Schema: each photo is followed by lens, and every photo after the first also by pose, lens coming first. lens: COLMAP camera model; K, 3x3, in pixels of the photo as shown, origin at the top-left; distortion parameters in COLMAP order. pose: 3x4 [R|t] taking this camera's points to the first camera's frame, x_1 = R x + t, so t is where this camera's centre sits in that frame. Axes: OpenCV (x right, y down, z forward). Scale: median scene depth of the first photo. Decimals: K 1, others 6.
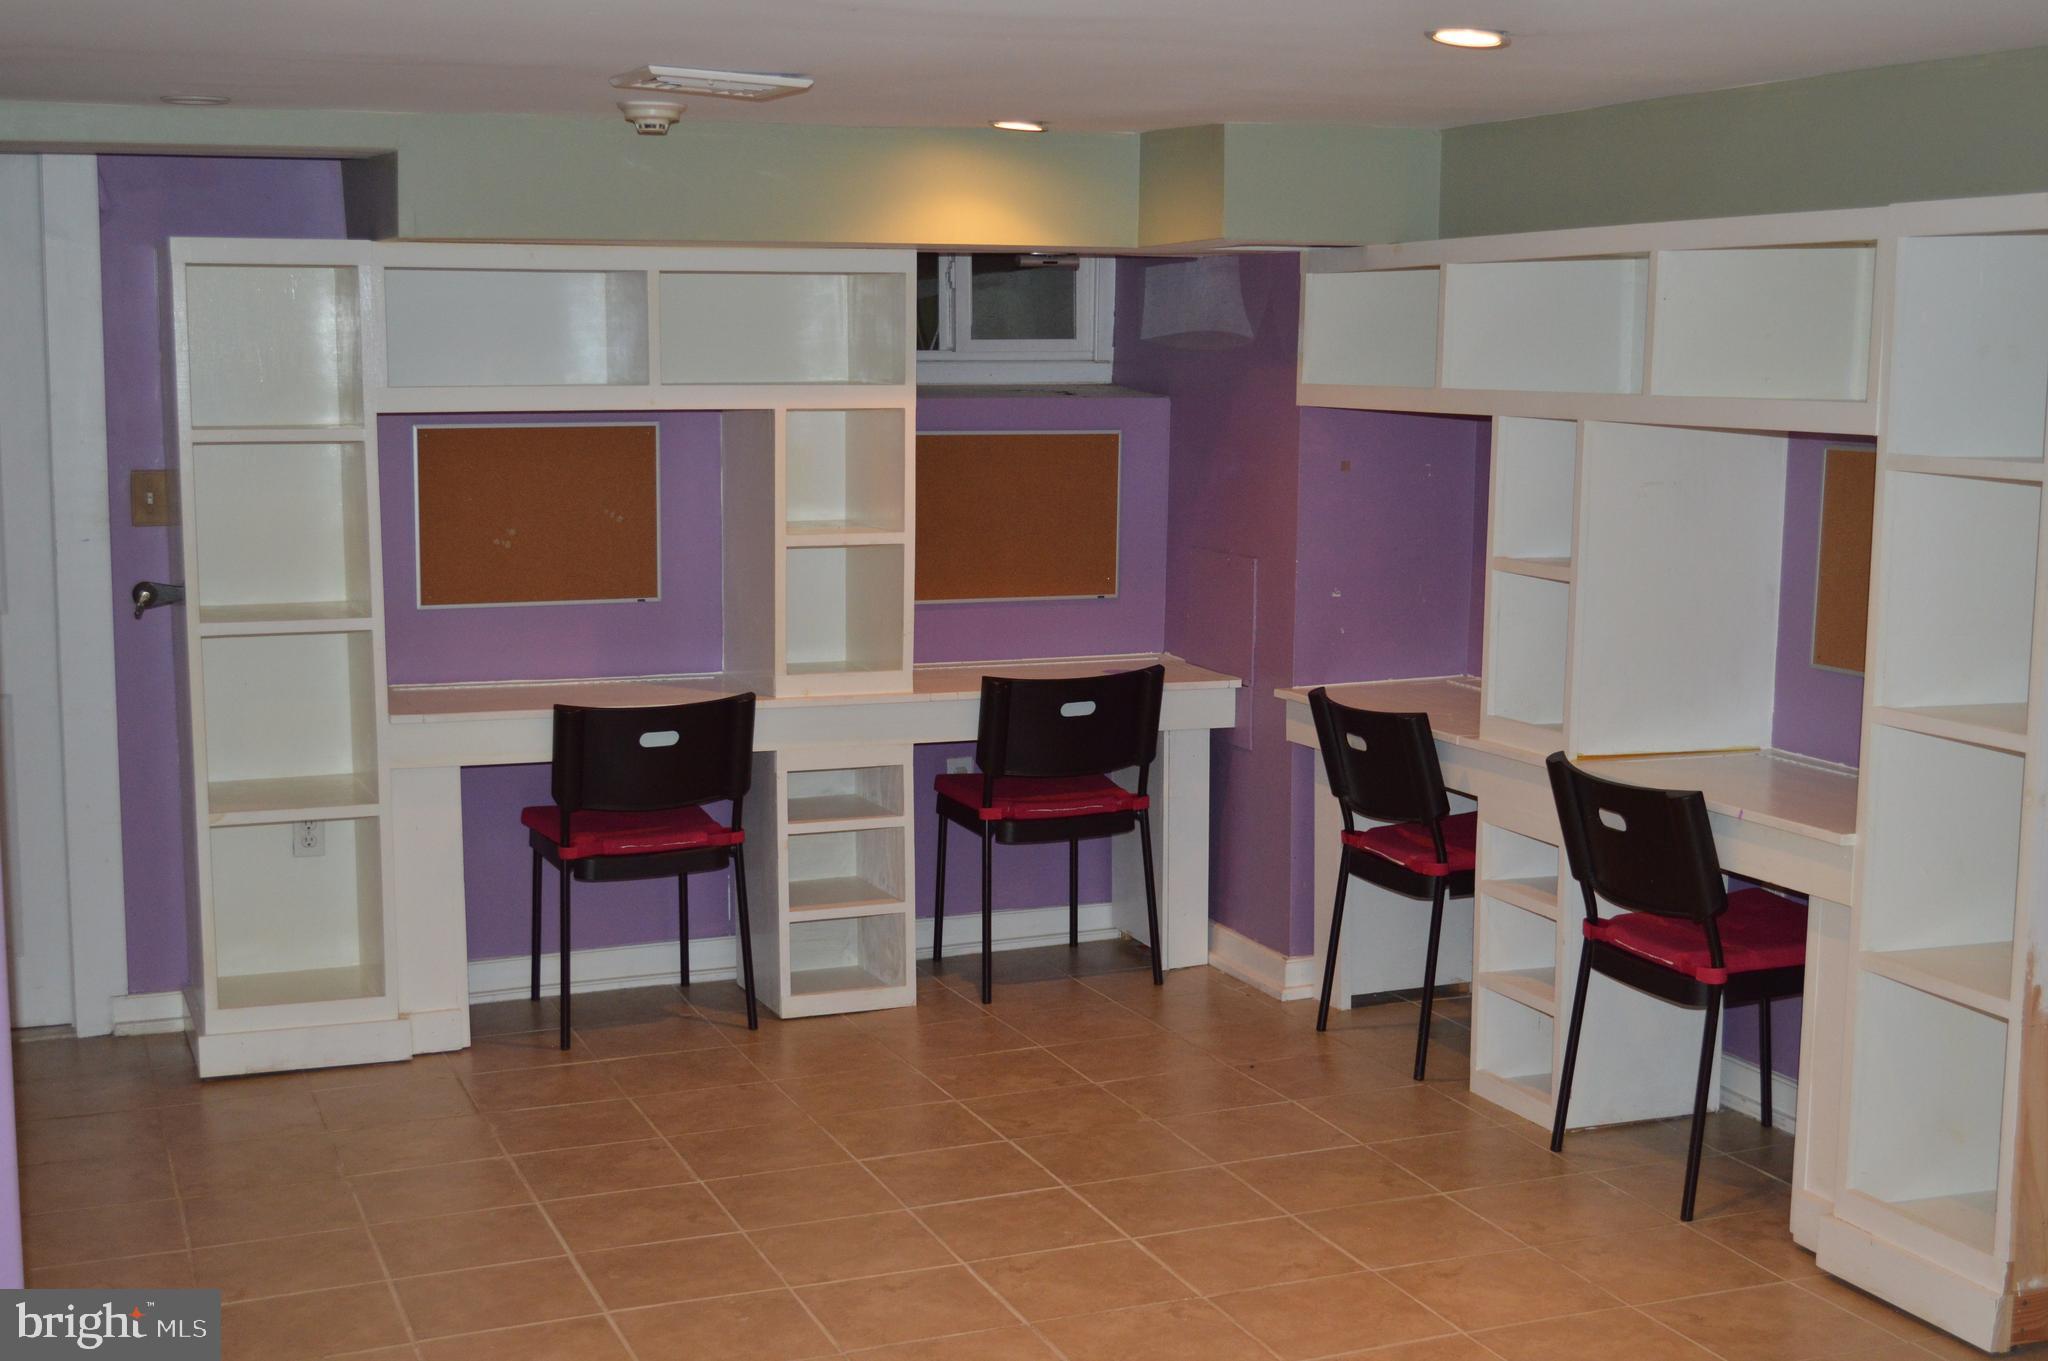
lens RADIAL K [[2731.1, 0, 1026.7], [0, 2731.1, 680.4], [0, 0, 1]] dist [-0.027934, 0.000000]
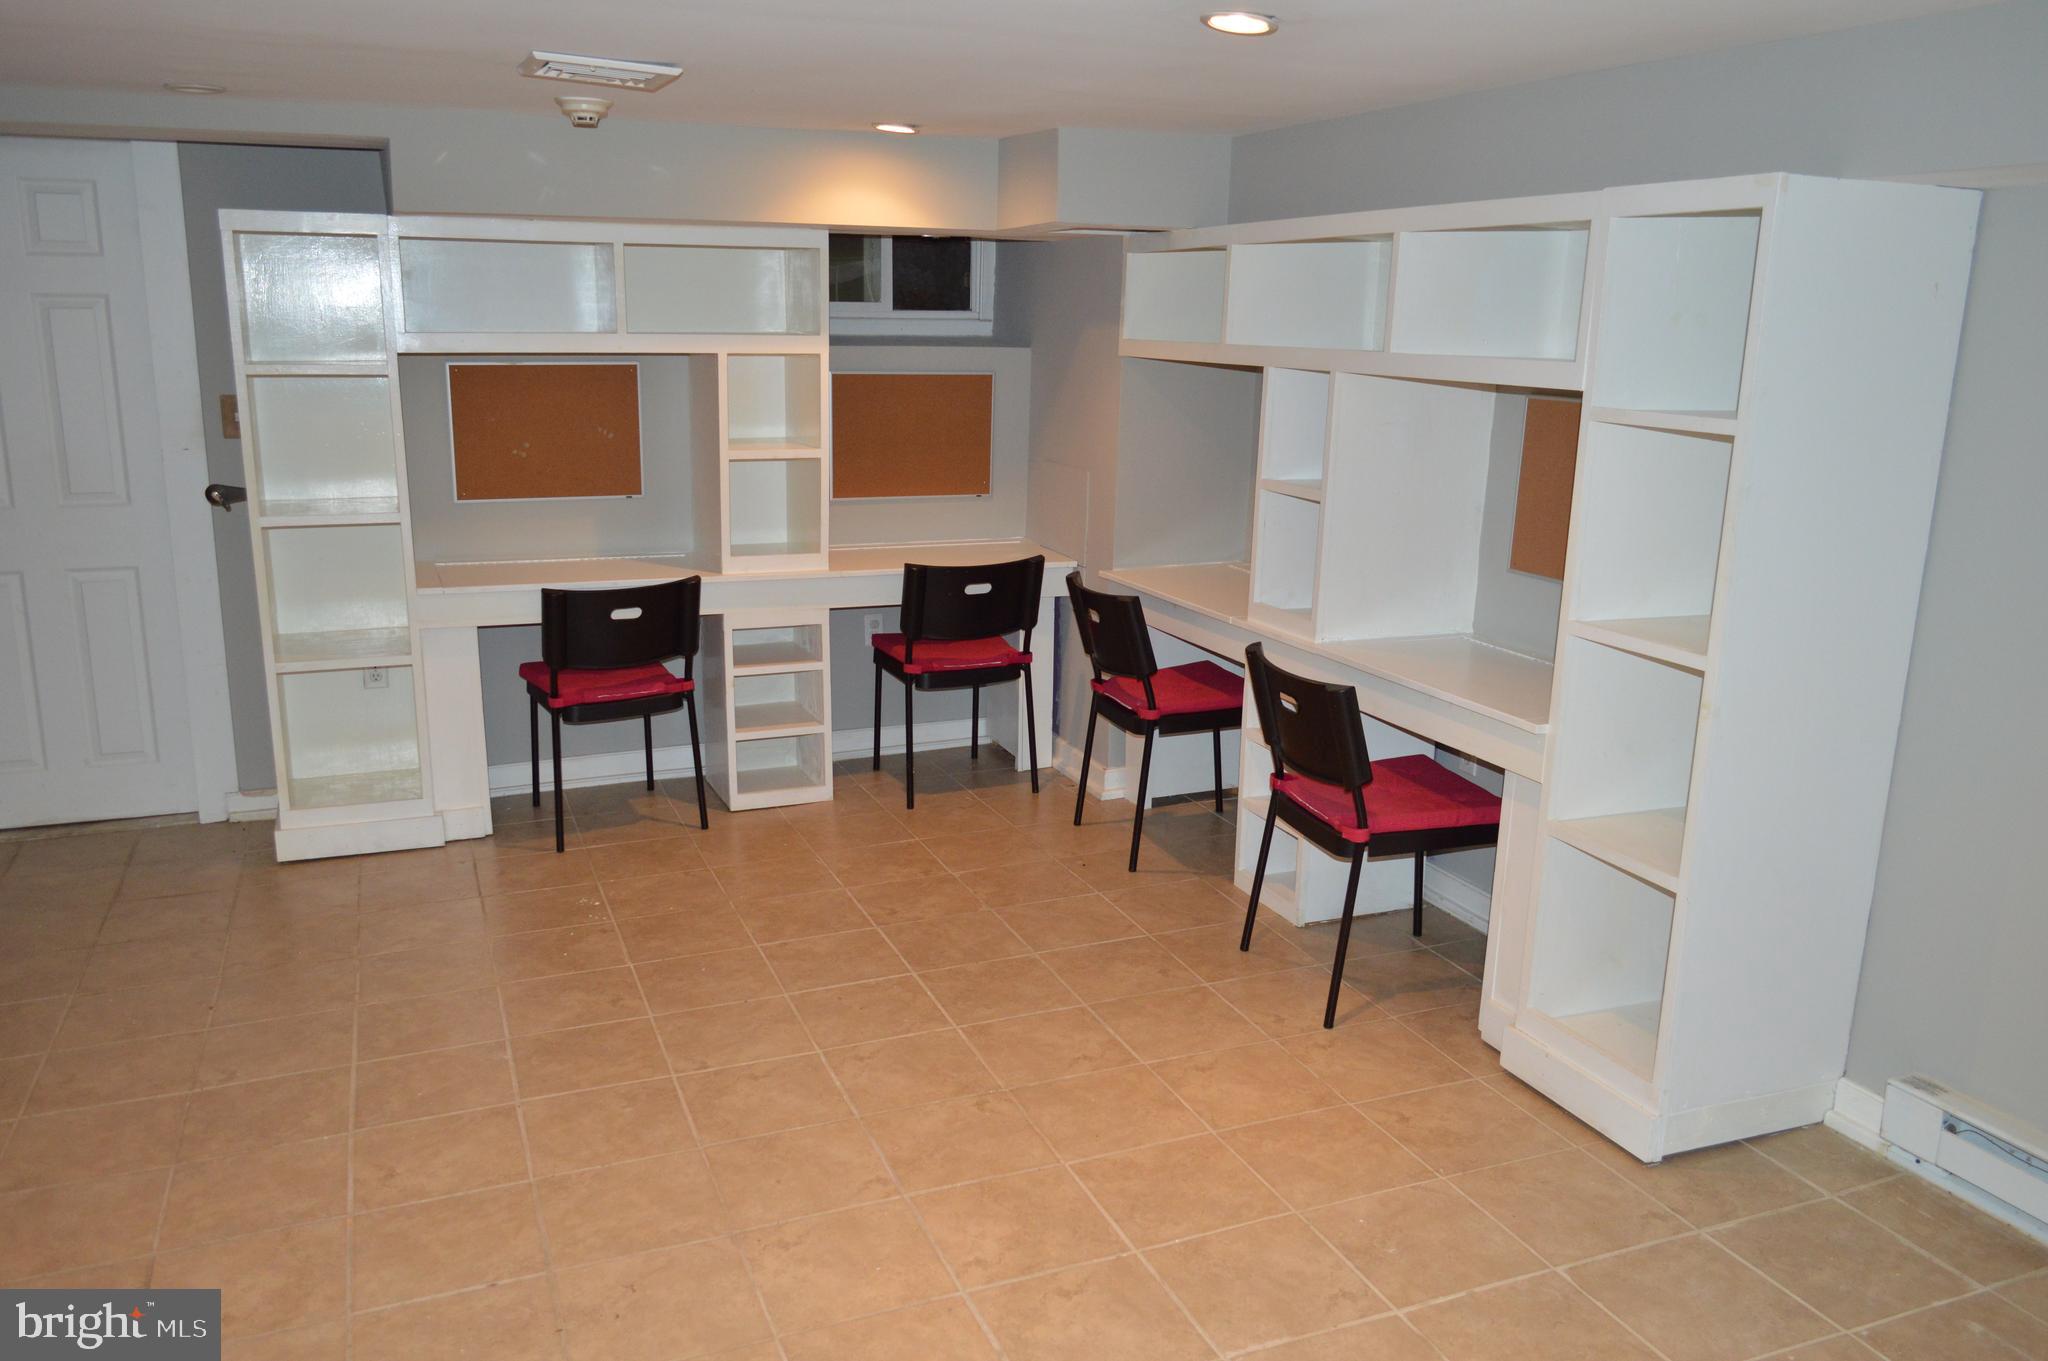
lens RADIAL K [[1623.8, 0, 1026.9], [0, 1623.8, 684.9], [0, 0, 1]] dist [-0.017109, 0.020533]
pose [[0.999825, 0.010078, 0.015792, 0.049417], [-0.011662, 0.994548, 0.103626, -0.026410], [-0.014662, -0.103792, 0.994491, 0.232604]]
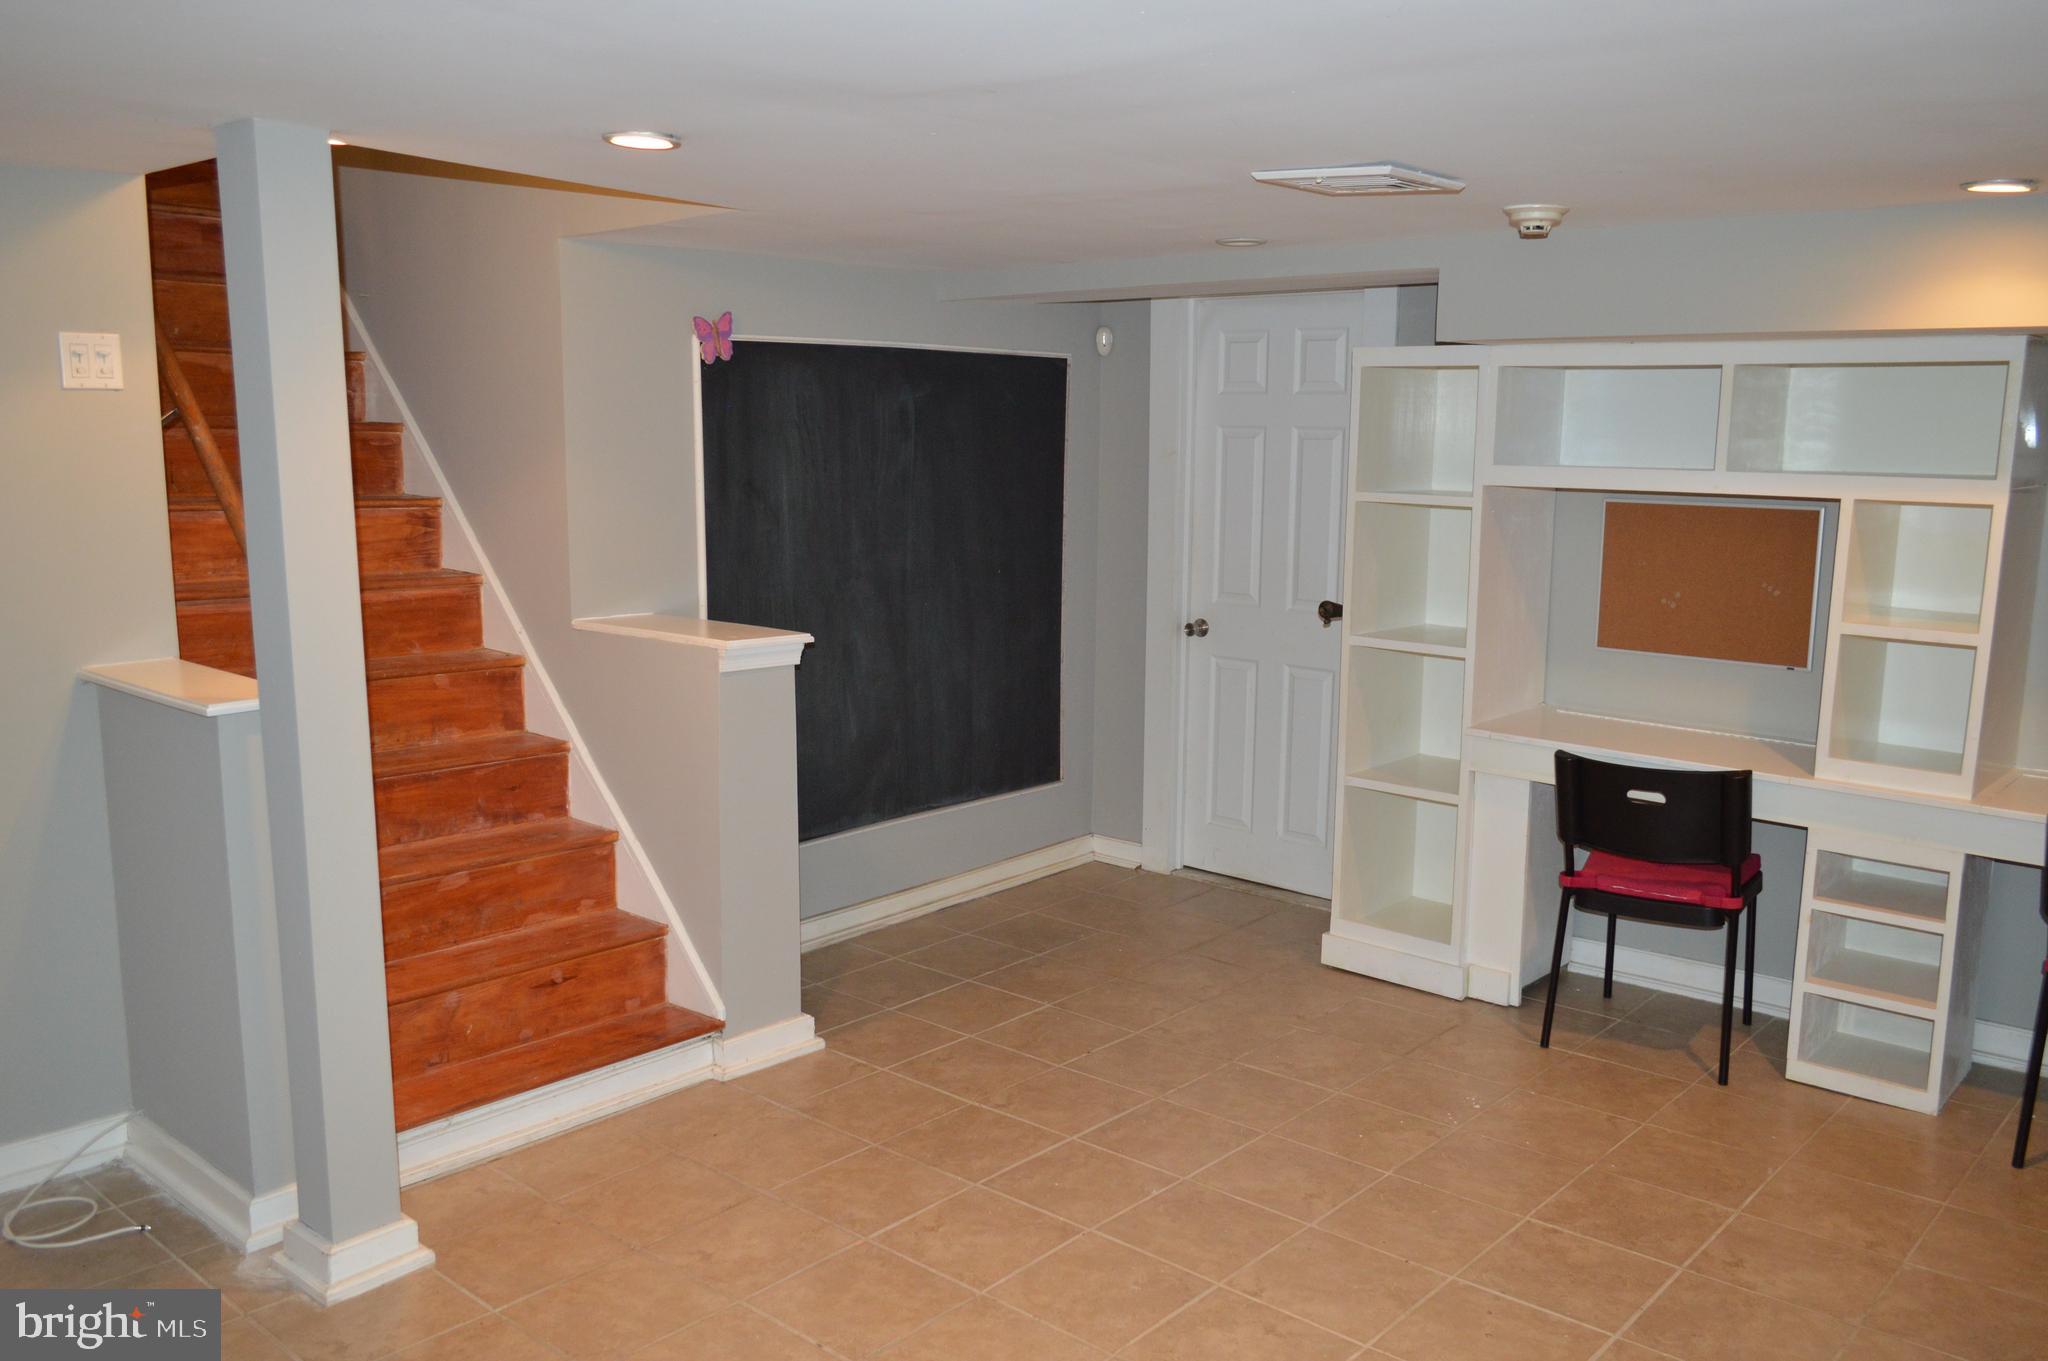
lens RADIAL K [[1623.8, 0, 1046.1], [0, 1623.8, 671.3], [0, 0, 1]] dist [-0.017109, 0.020533]
pose [[0.465056, 0.141186, -0.873951, 0.342040], [-0.126035, 0.987704, 0.092496, -0.059939], [0.876264, 0.067132, 0.477132, 0.501419]]
